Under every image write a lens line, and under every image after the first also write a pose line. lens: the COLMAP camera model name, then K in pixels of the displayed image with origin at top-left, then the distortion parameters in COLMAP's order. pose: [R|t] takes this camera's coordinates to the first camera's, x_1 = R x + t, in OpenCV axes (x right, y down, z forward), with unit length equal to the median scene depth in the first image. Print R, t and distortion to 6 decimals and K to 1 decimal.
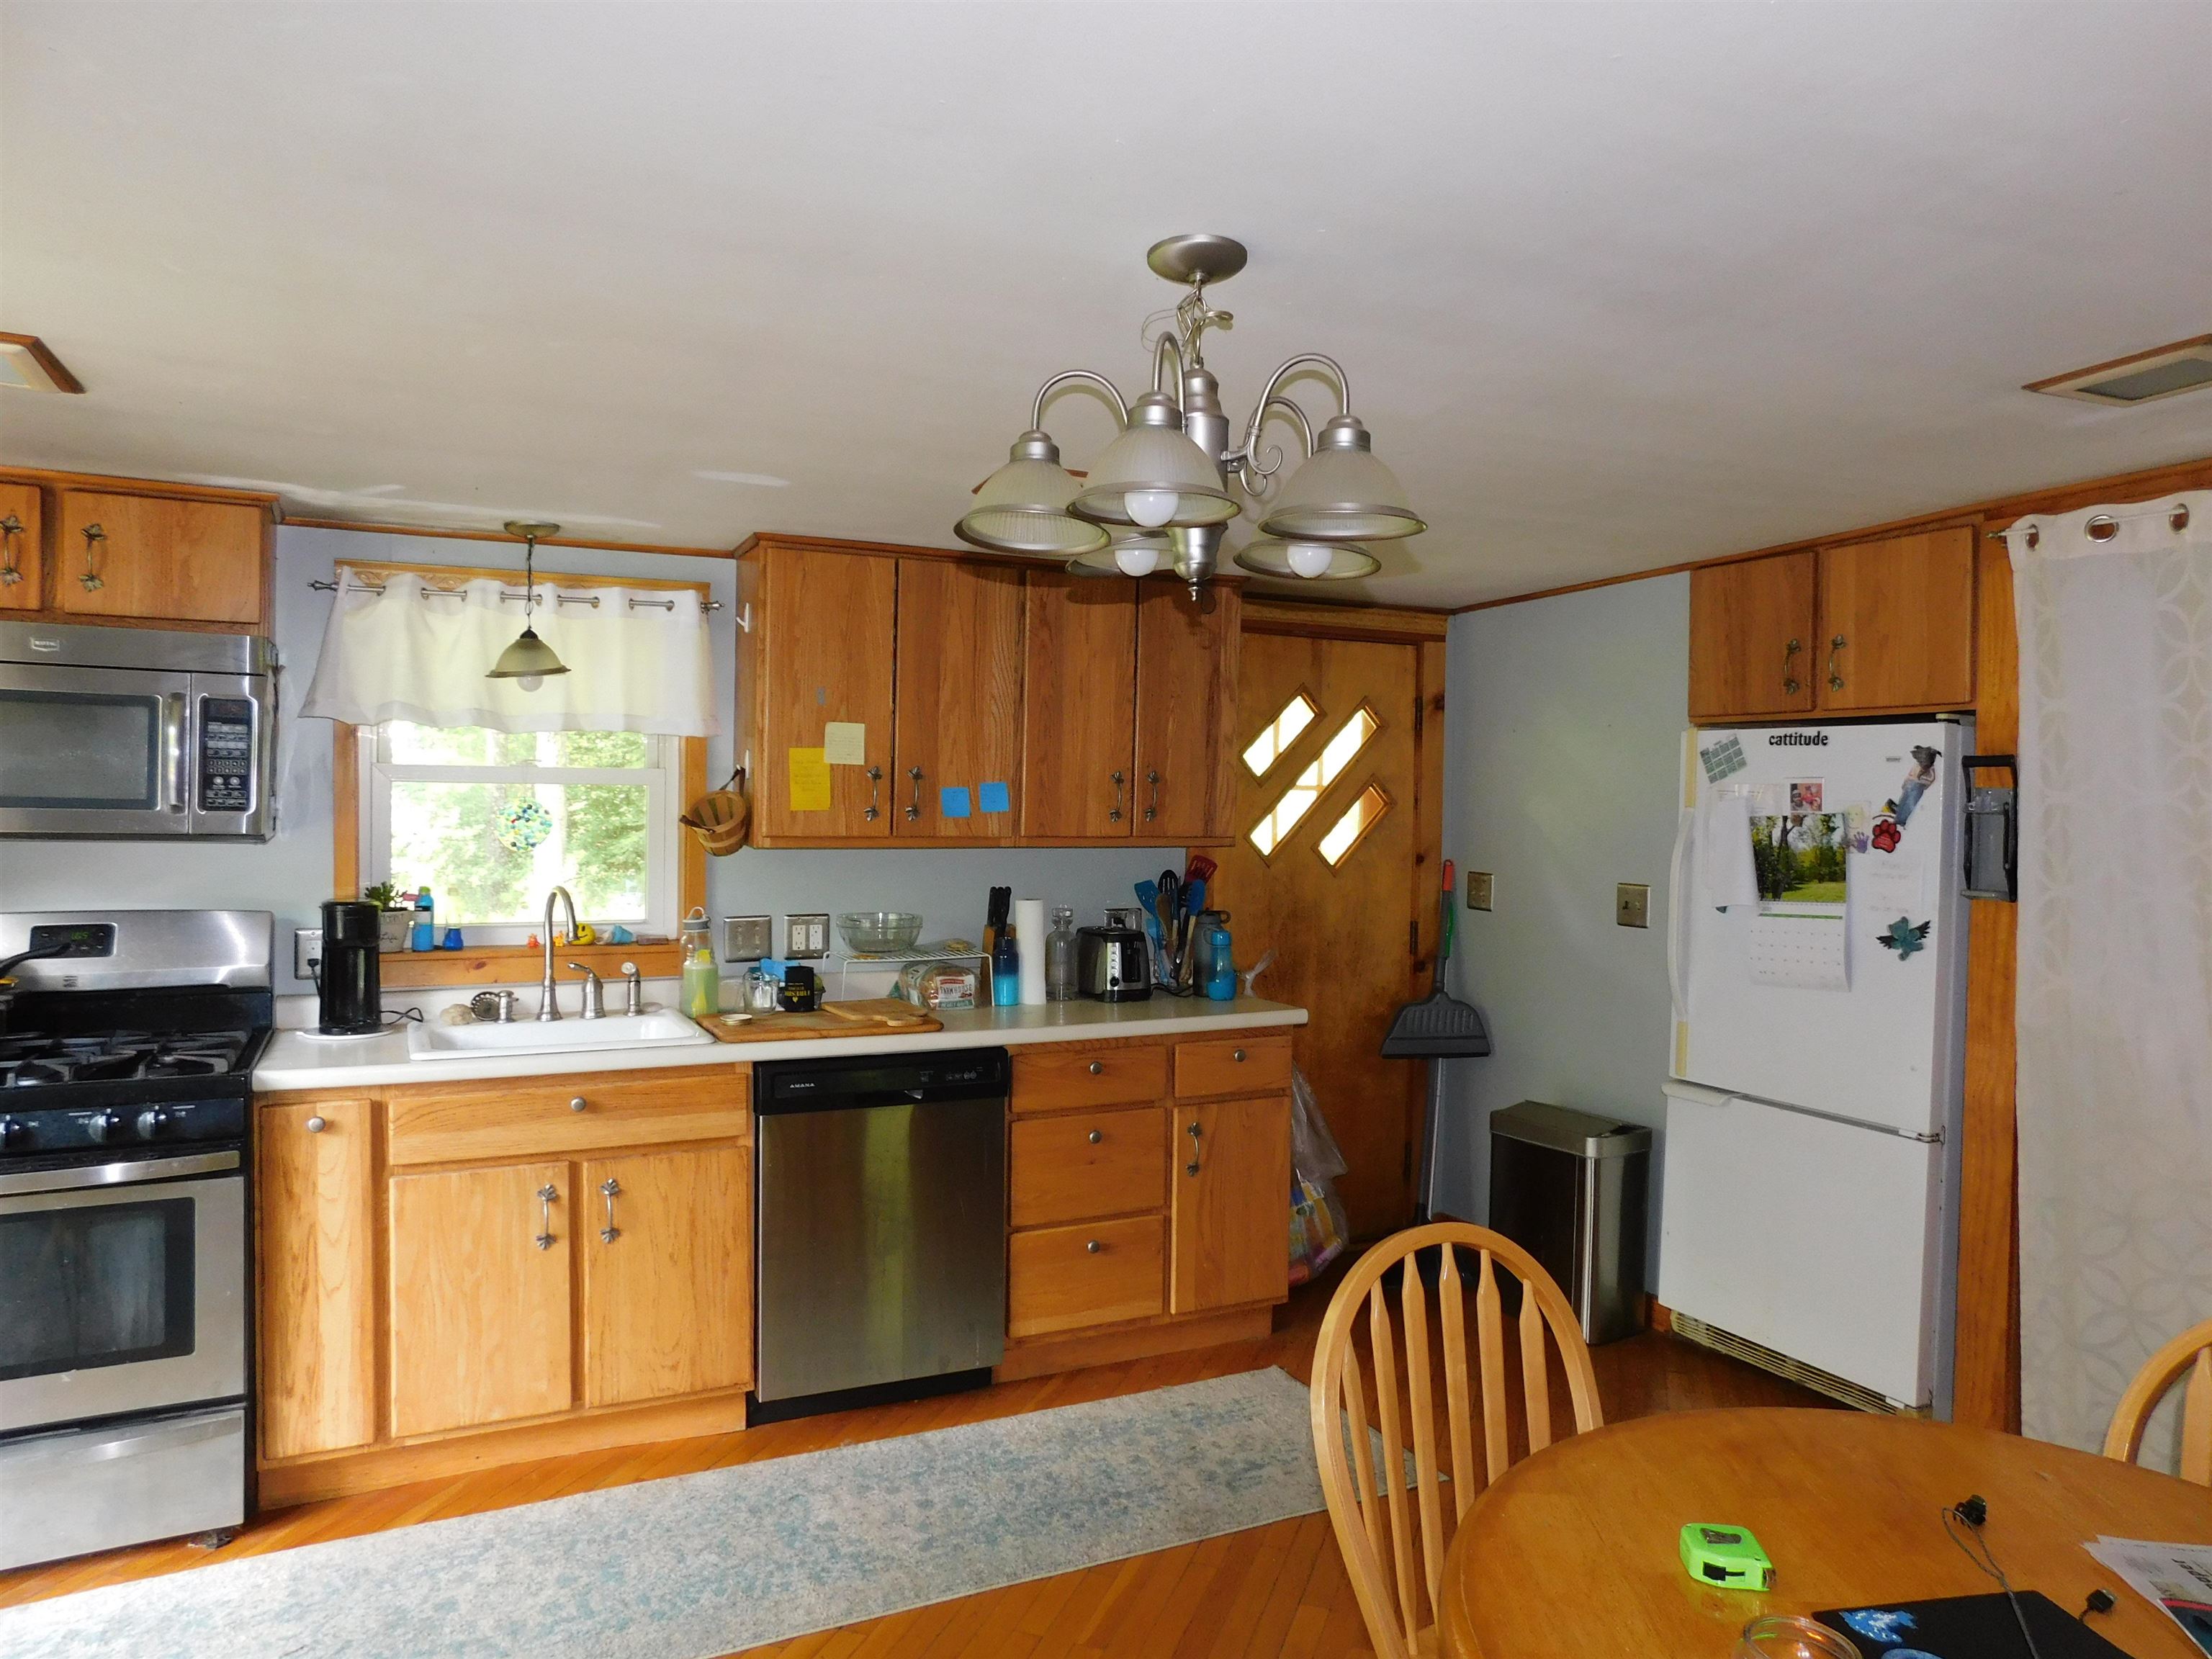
lens RADIAL K [[1496.5, 0, 1106.0], [0, 1496.5, 829.5], [0, 0, 1]] dist [-0.072236, 0.057443]
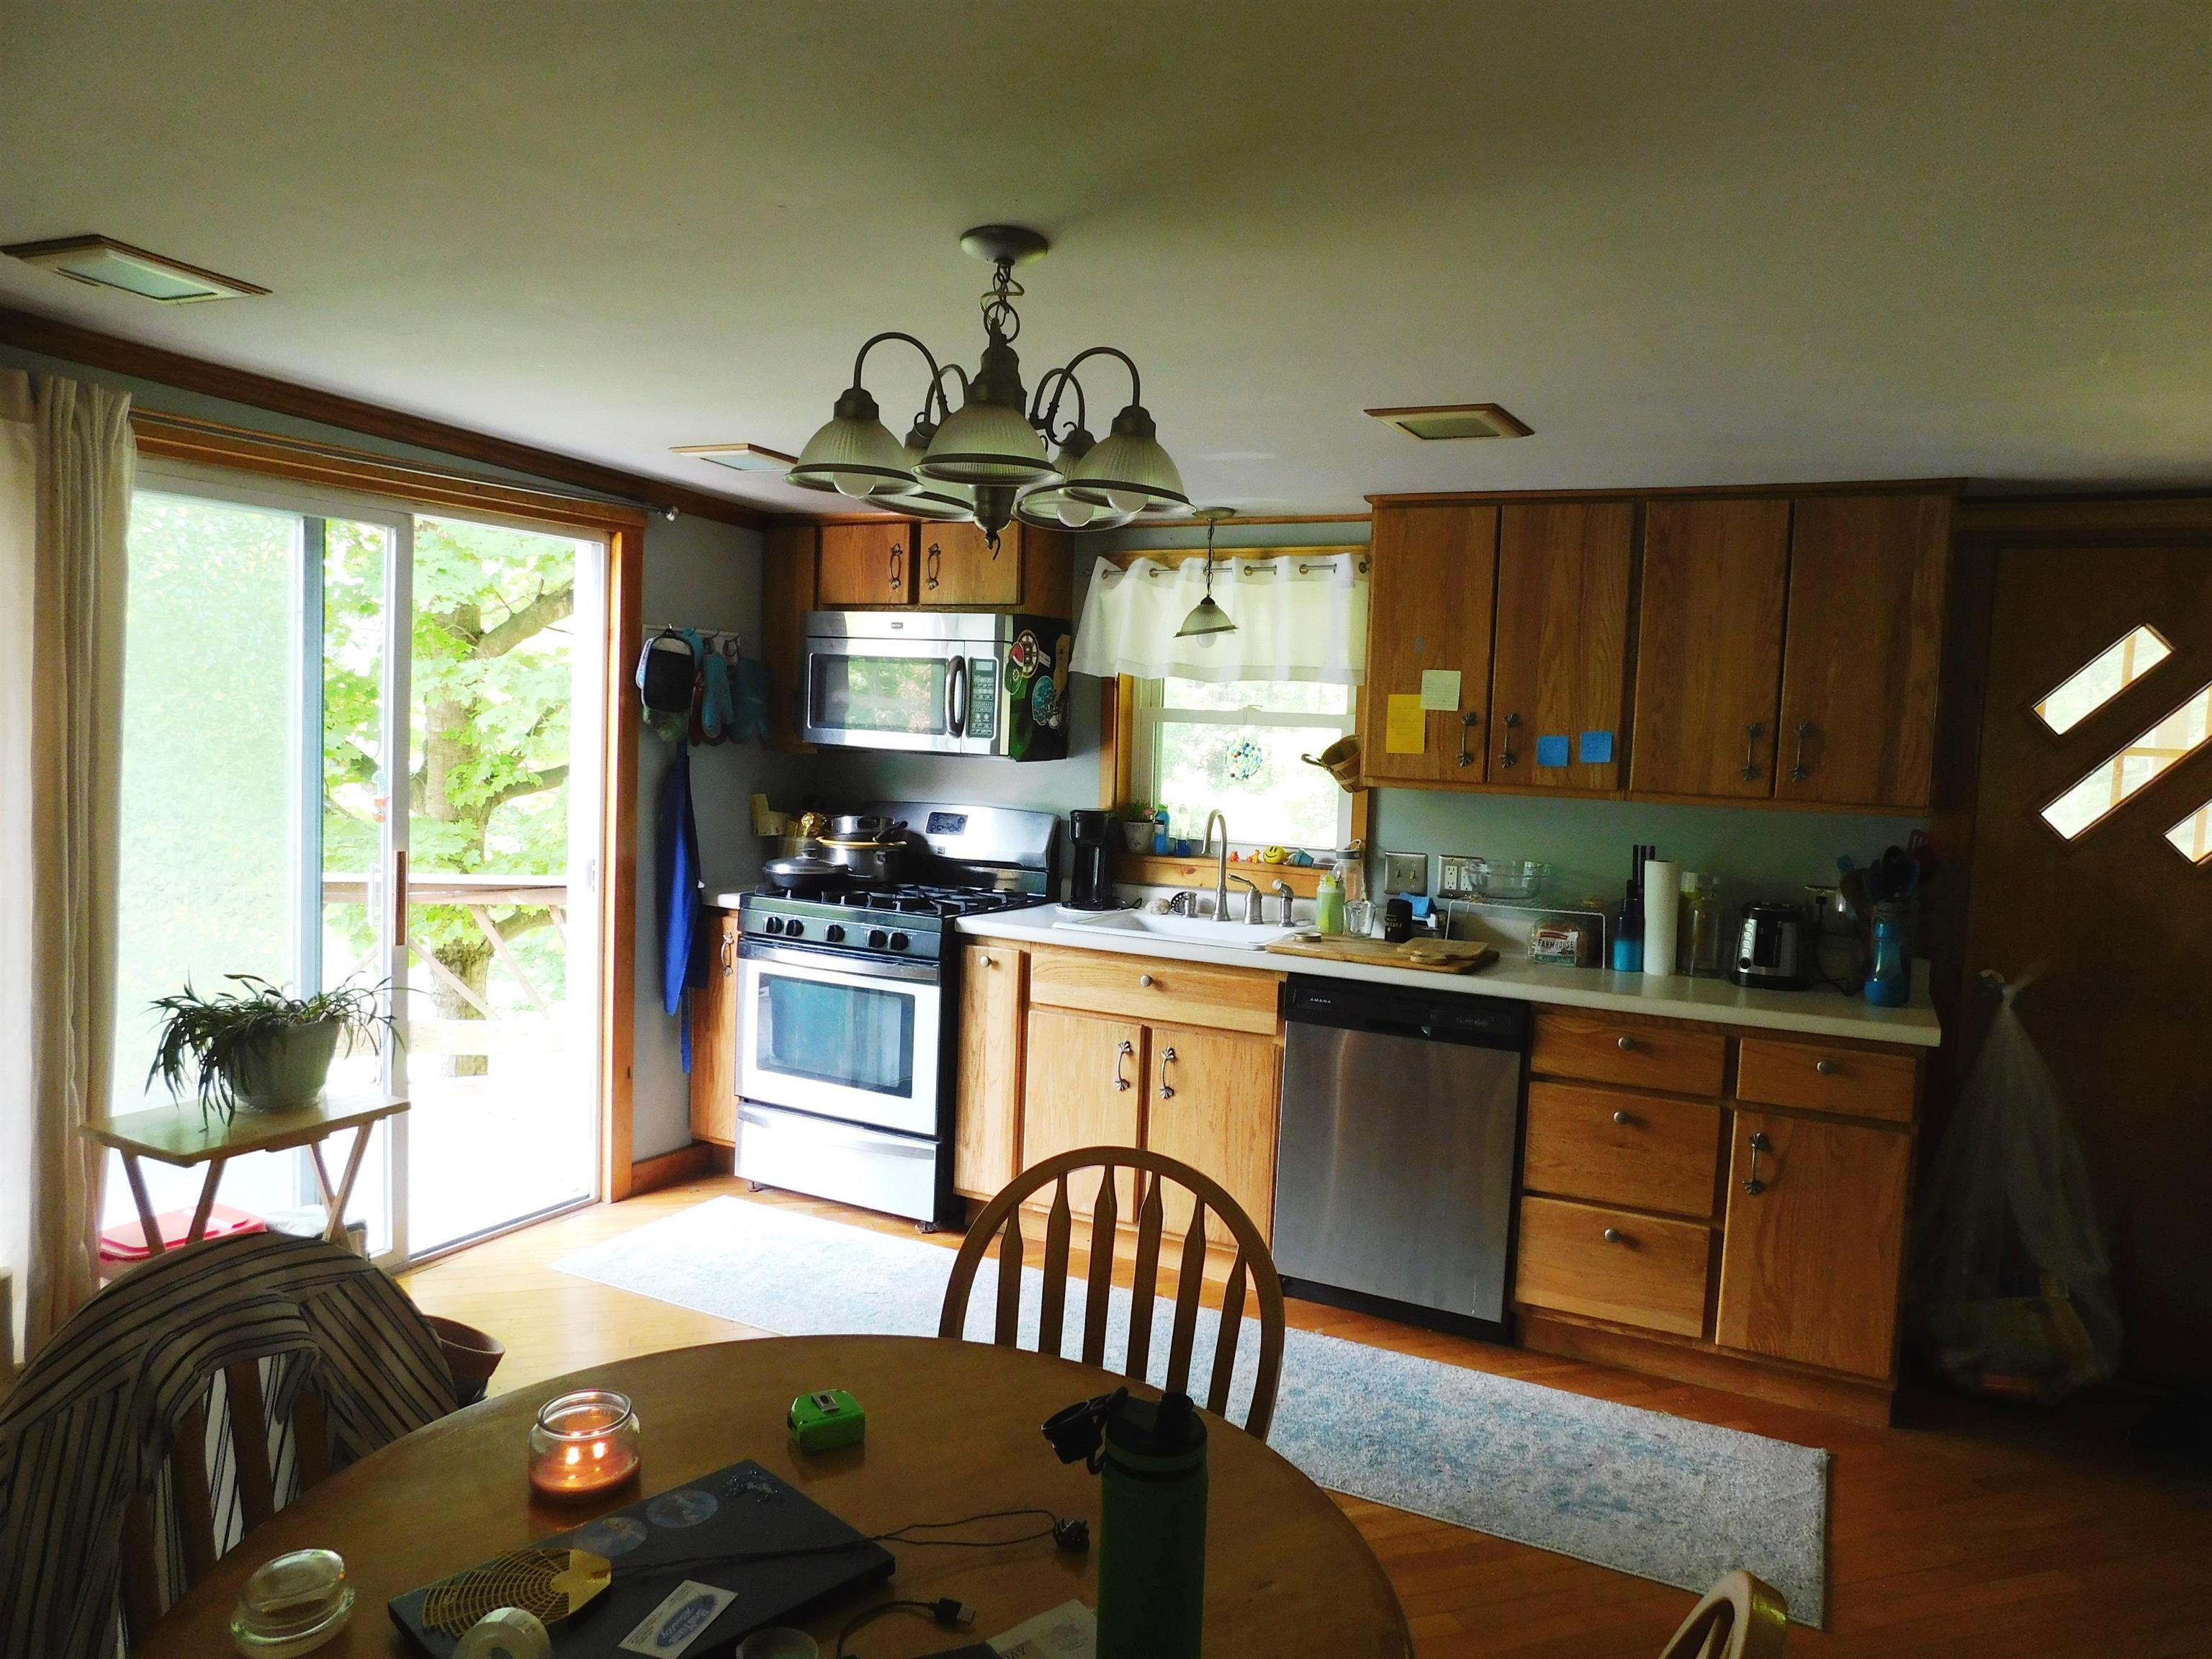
lens RADIAL K [[1496.5, 0, 1106.0], [0, 1496.5, 829.5], [0, 0, 1]] dist [-0.072236, 0.057443]
pose [[0.577345, 0.067663, -0.813692, 0.550220], [-0.049874, 0.997622, 0.047571, 0.001422], [0.814976, 0.013118, 0.579347, 0.214168]]
